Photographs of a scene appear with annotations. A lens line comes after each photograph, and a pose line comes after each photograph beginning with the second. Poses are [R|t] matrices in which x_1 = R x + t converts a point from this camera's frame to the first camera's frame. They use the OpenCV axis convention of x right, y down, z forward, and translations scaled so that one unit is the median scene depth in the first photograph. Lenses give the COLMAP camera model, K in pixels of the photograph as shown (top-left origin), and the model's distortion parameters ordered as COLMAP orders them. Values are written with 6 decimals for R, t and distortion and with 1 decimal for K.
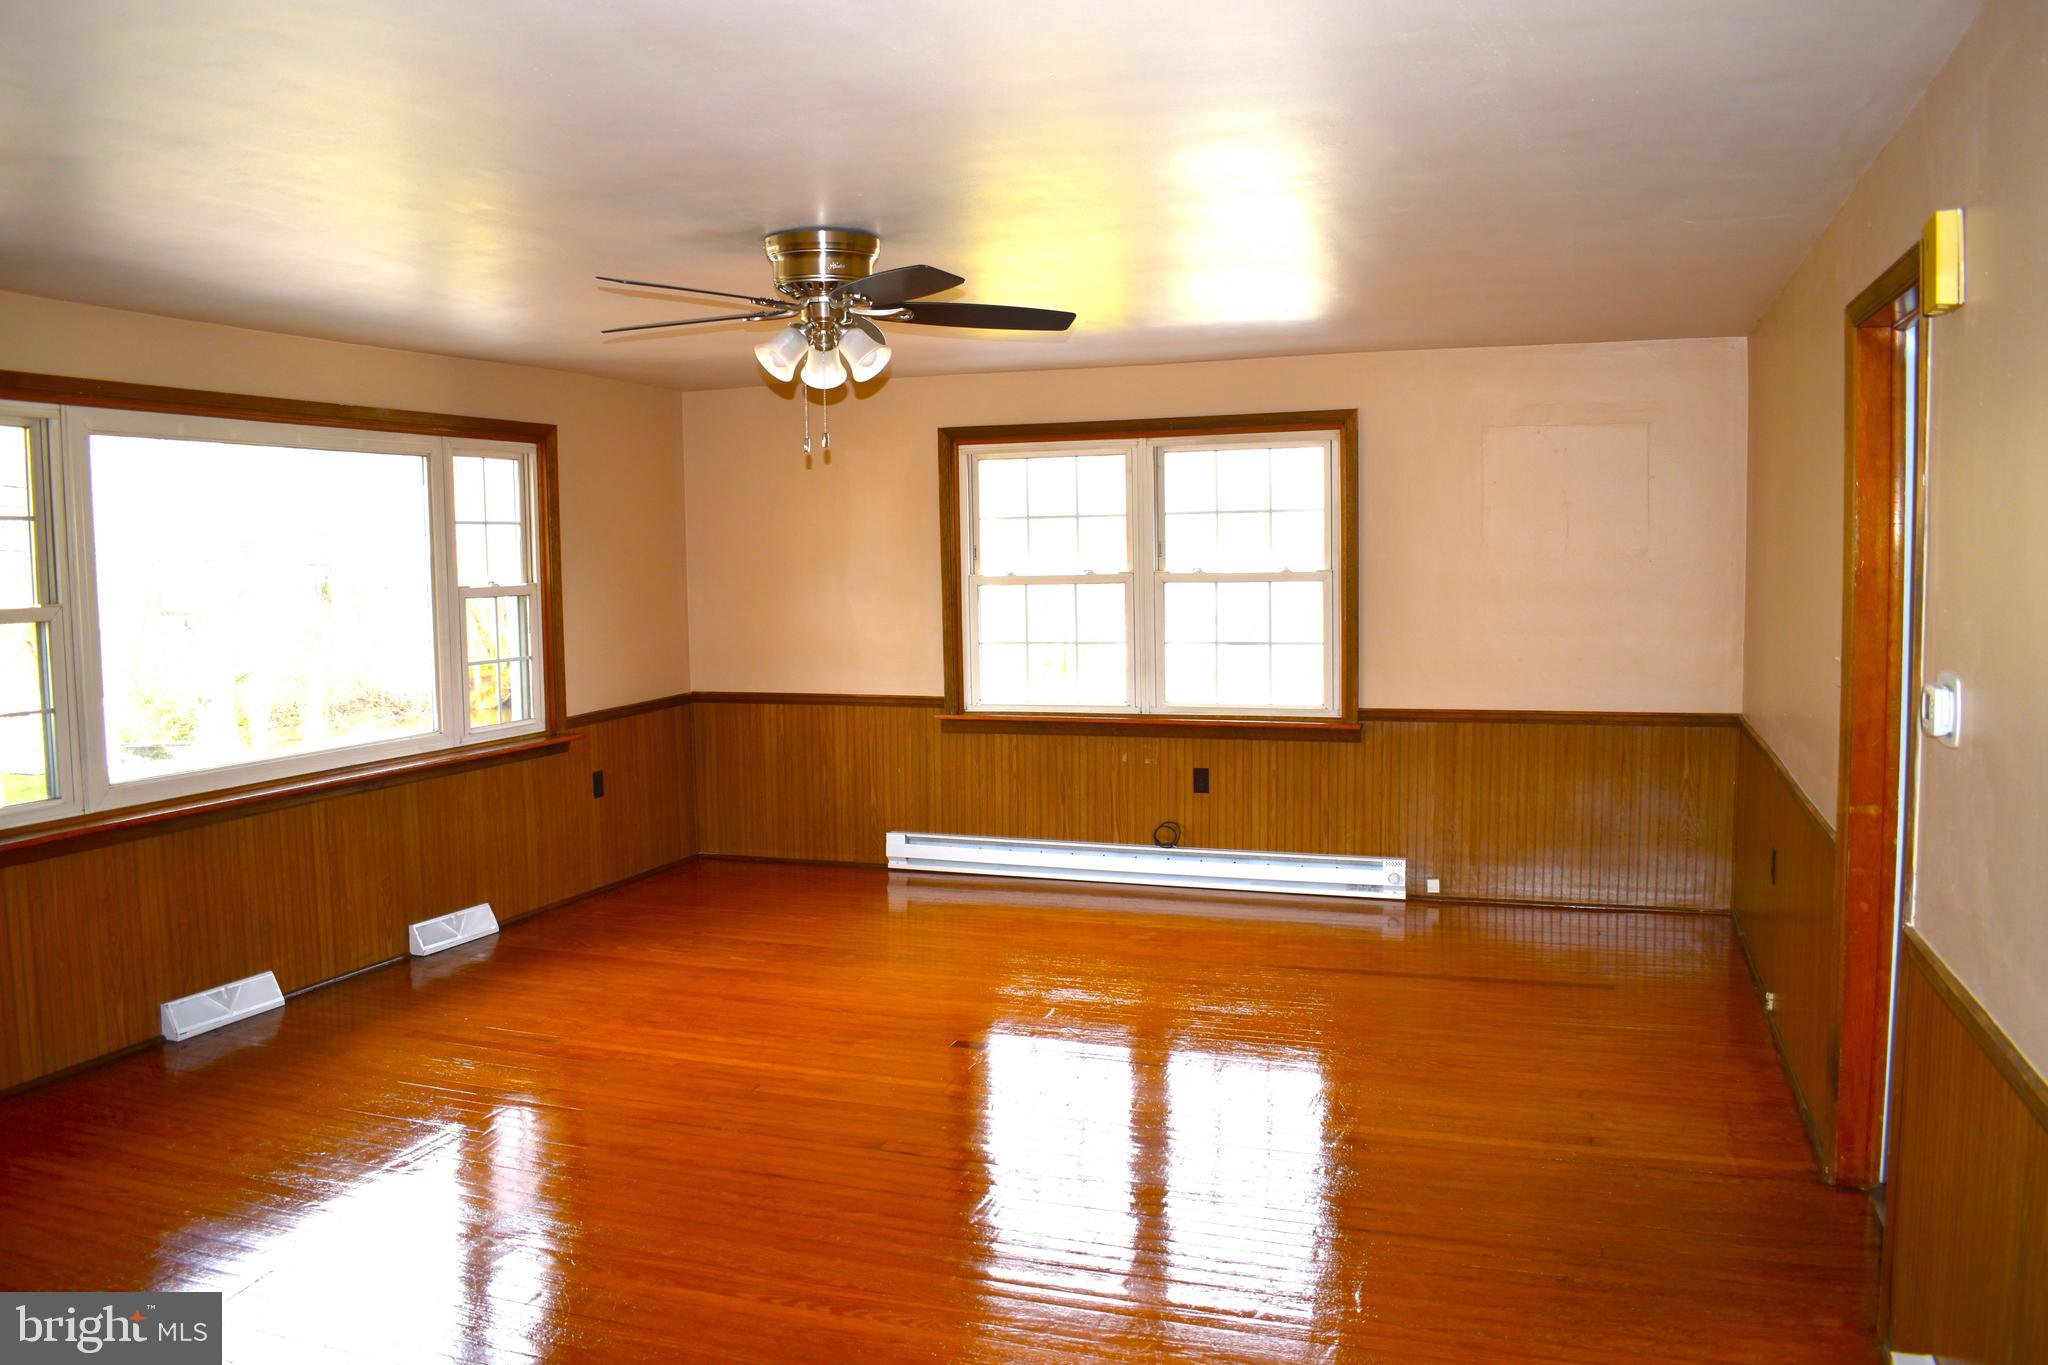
lens RADIAL K [[1595.5, 0, 1022.3], [0, 1595.5, 685.6], [0, 0, 1]] dist [-0.098235, 0.012766]
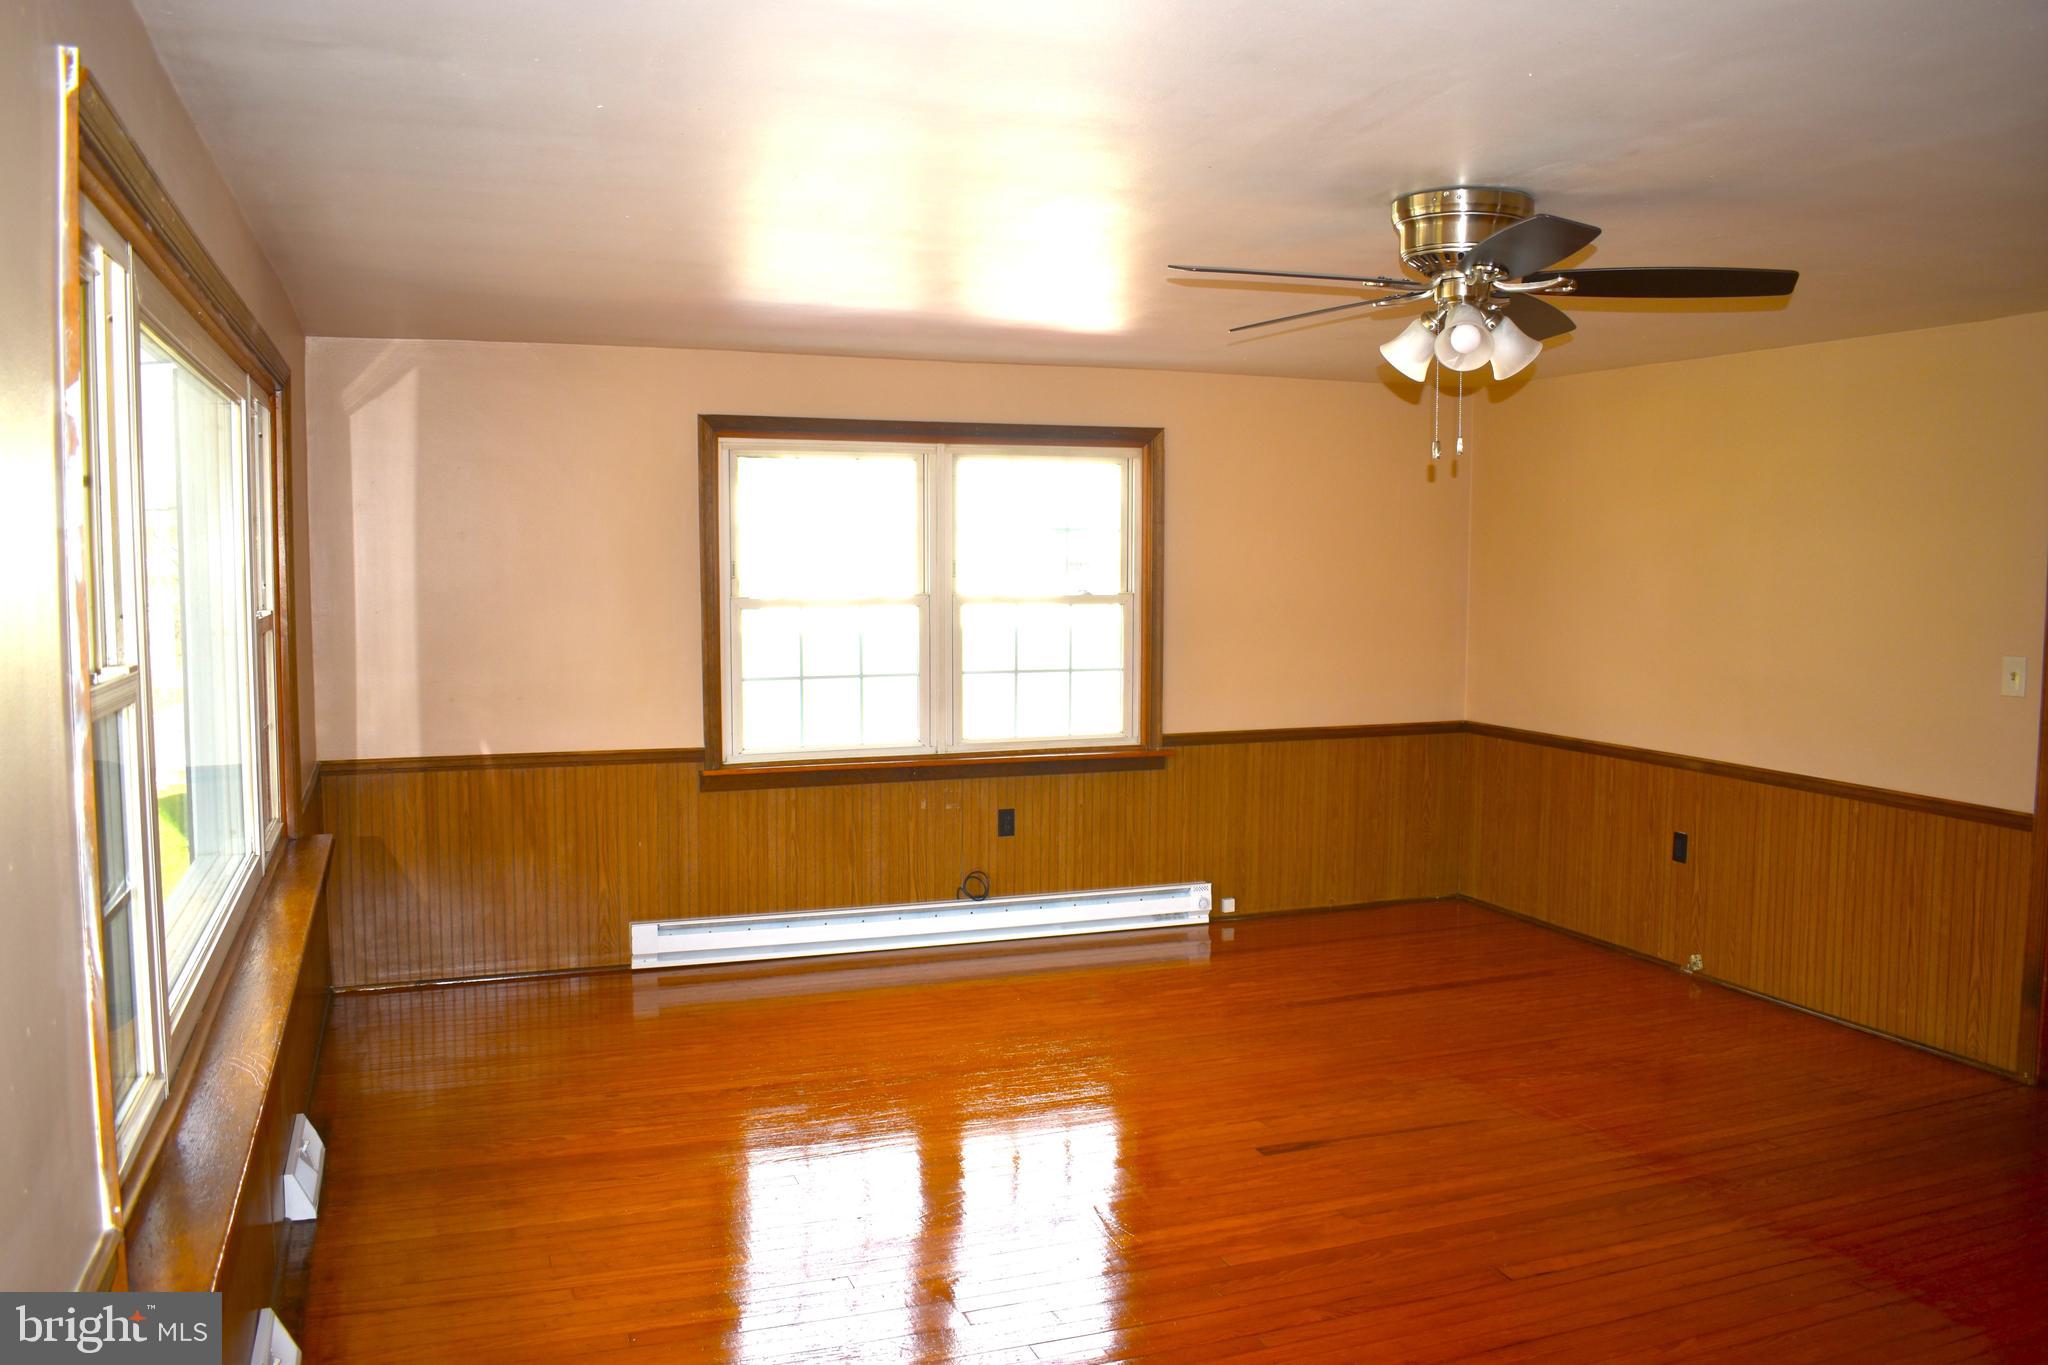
lens RADIAL K [[1595.5, 0, 1023.7], [0, 1595.5, 680.6], [0, 0, 1]] dist [-0.098235, 0.012766]
pose [[0.760849, -0.033460, 0.648065, -0.467840], [0.040258, 0.999180, 0.004323, -0.025010], [-0.647678, 0.022801, 0.761573, 0.296102]]
